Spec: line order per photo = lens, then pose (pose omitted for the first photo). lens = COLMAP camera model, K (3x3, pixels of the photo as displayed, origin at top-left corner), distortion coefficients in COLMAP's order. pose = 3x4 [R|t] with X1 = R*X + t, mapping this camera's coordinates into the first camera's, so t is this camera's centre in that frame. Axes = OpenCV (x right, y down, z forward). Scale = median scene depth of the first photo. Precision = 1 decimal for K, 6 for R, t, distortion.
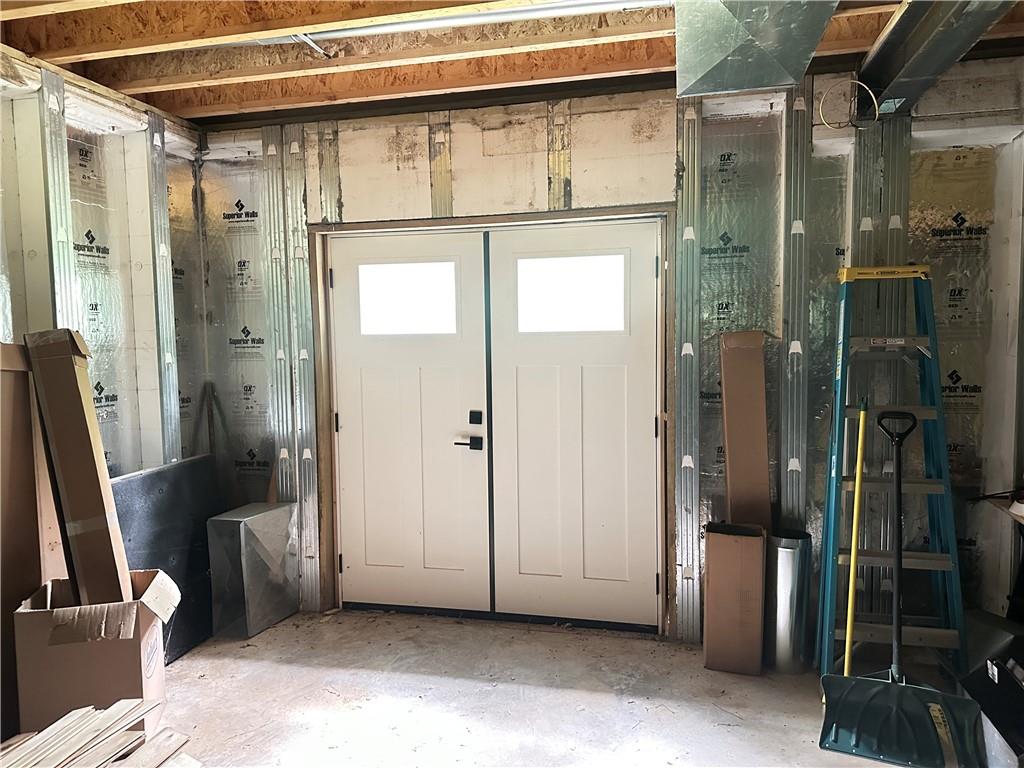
lens RADIAL K [[715.5, 0, 516.7], [0, 715.5, 391.9], [0, 0, 1]] dist [0.083912, -0.101857]
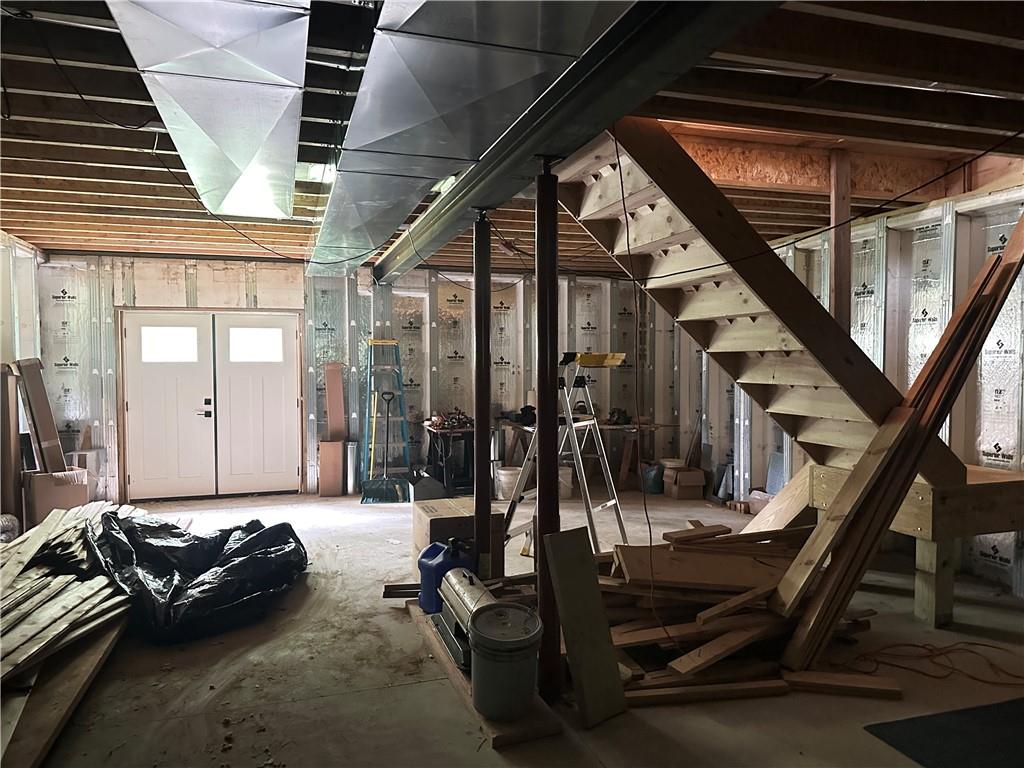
lens RADIAL K [[715.5, 0, 516.7], [0, 715.5, 391.9], [0, 0, 1]] dist [0.083912, -0.101857]
pose [[0.855355, -0.010231, 0.517941, -0.402165], [0.027442, 0.999296, -0.025579, 0.090421], [-0.517315, 0.036093, 0.855034, -1.346589]]
